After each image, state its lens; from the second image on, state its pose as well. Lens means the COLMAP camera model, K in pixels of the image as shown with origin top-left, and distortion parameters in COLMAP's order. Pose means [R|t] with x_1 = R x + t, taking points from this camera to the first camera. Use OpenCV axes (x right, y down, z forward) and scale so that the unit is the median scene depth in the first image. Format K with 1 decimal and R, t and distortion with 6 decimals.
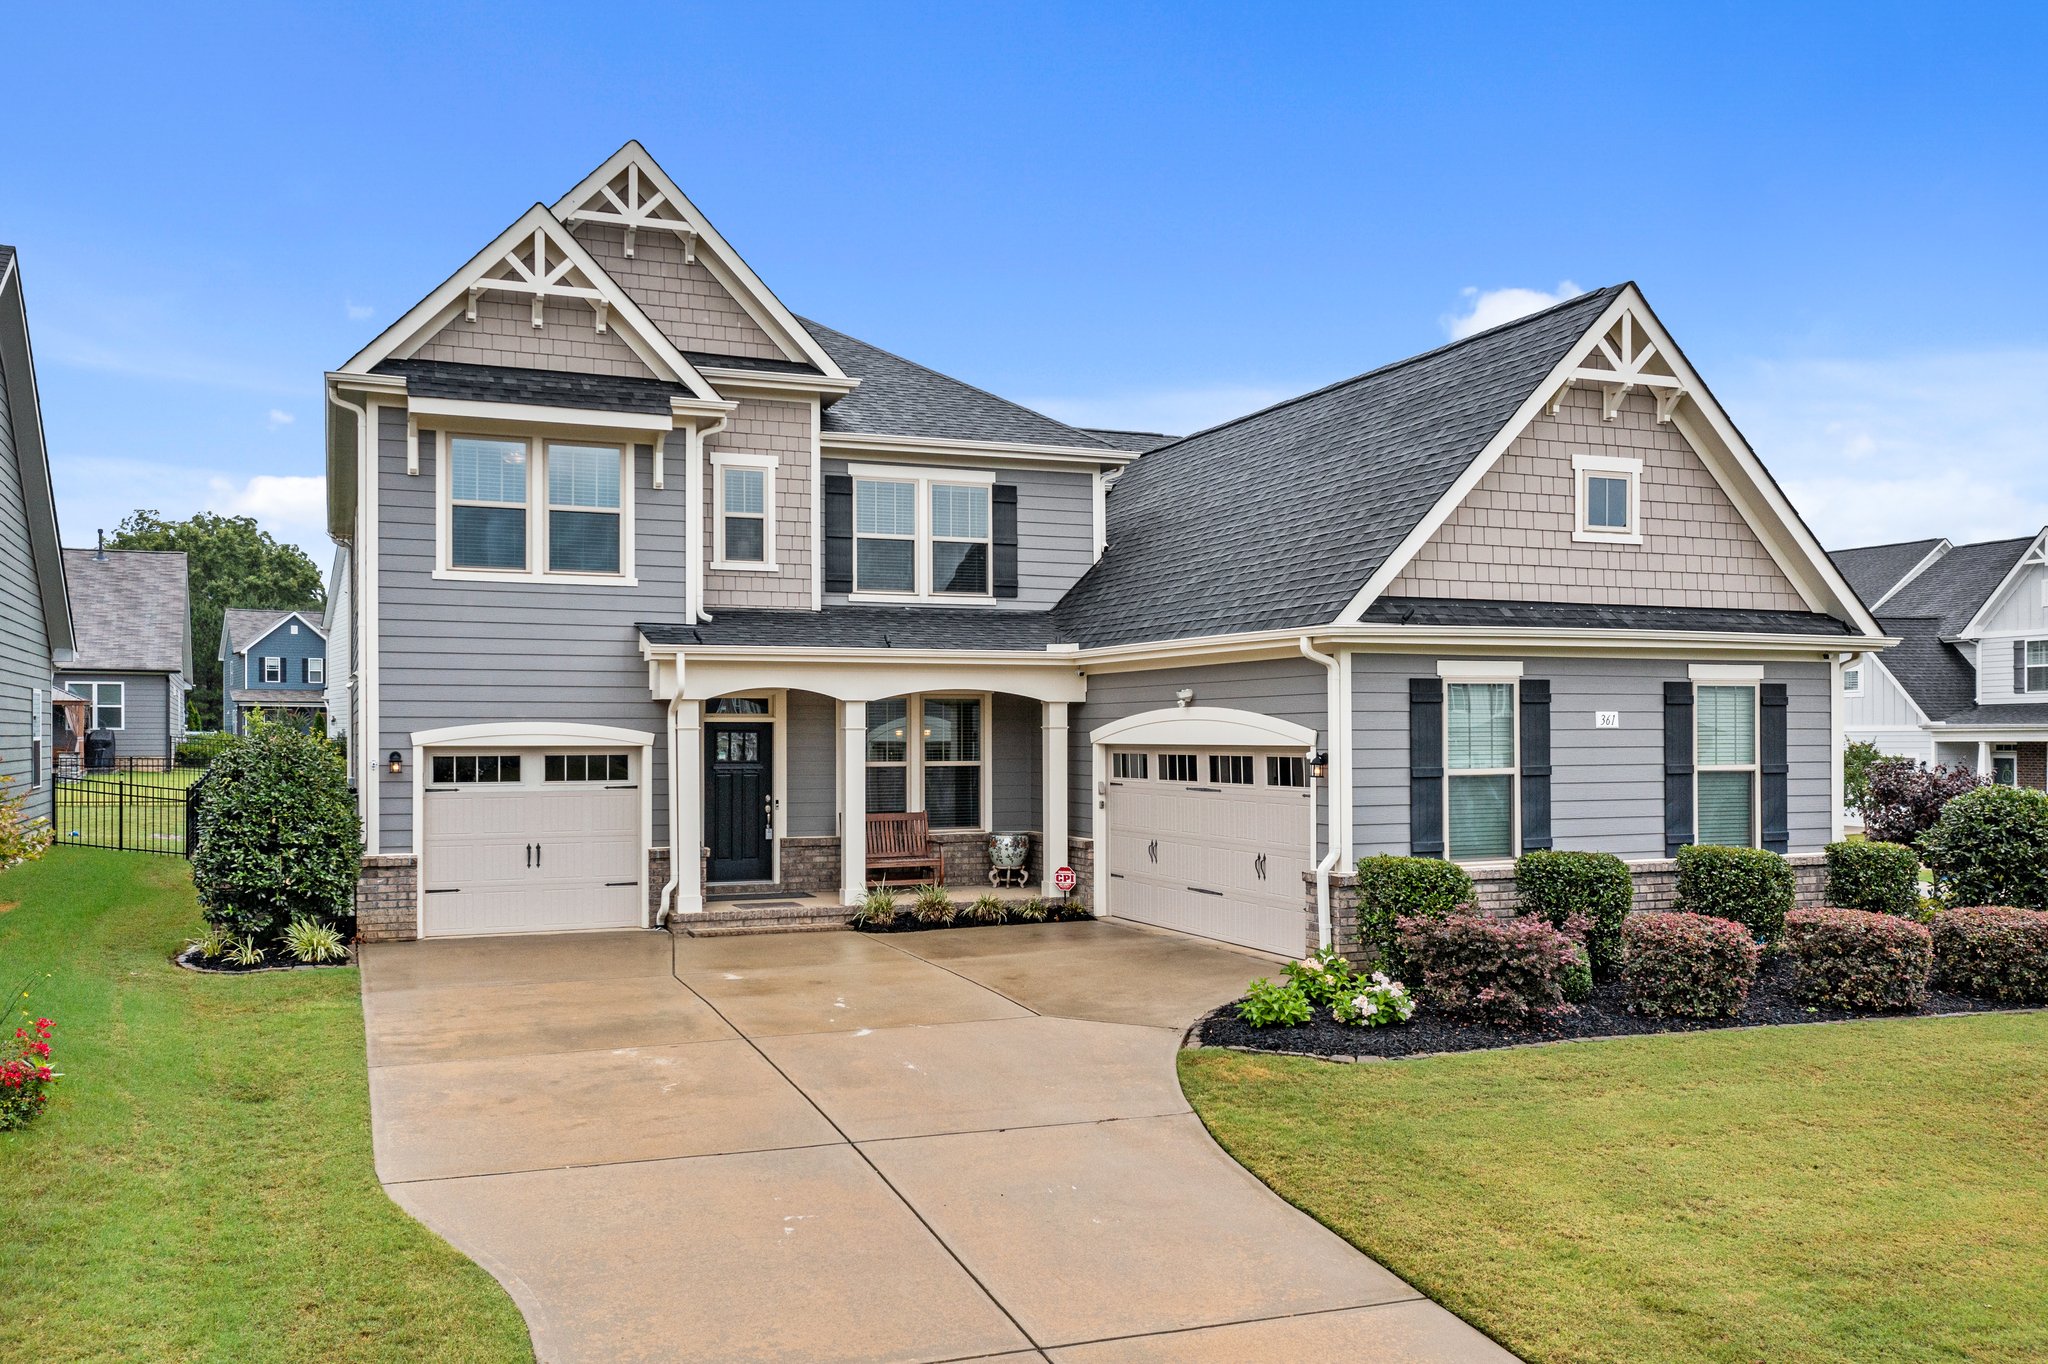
lens RADIAL K [[1648.2, 0, 1015.3], [0, 1648.2, 738.2], [0, 0, 1]] dist [0.007129, 0.000768]
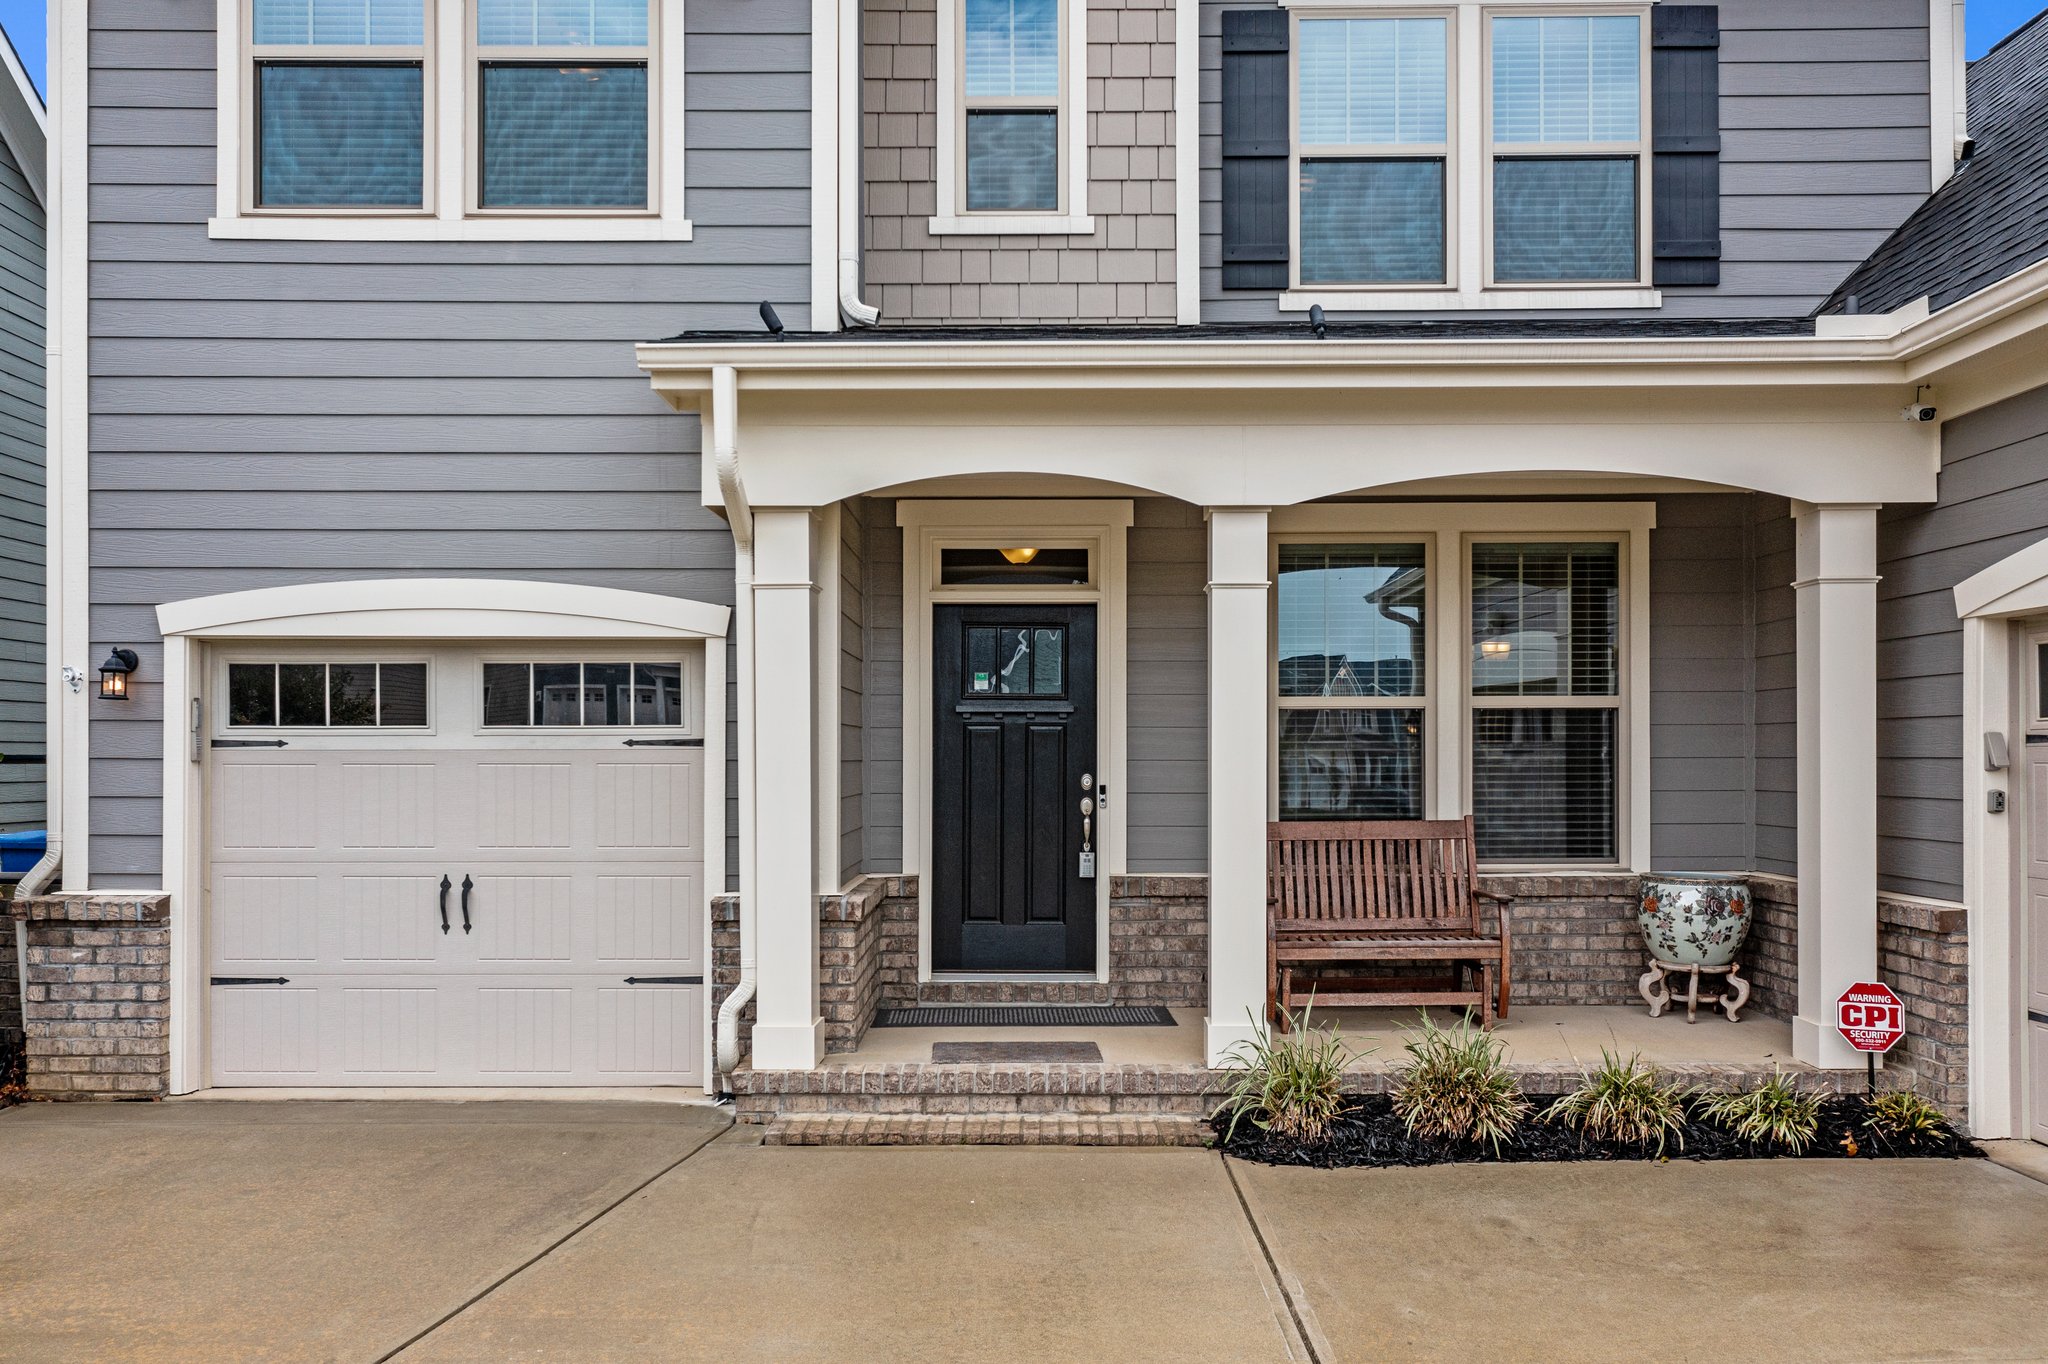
lens RADIAL K [[1647.3, 0, 1026.6], [0, 1647.3, 757.8], [0, 0, 1]] dist [-0.019249, 0.050098]
pose [[0.922372, 0.000152, -0.386303, 0.000632], [-0.001269, 0.999996, -0.002634, 0.035277], [0.386301, 0.002920, 0.922368, 0.673030]]
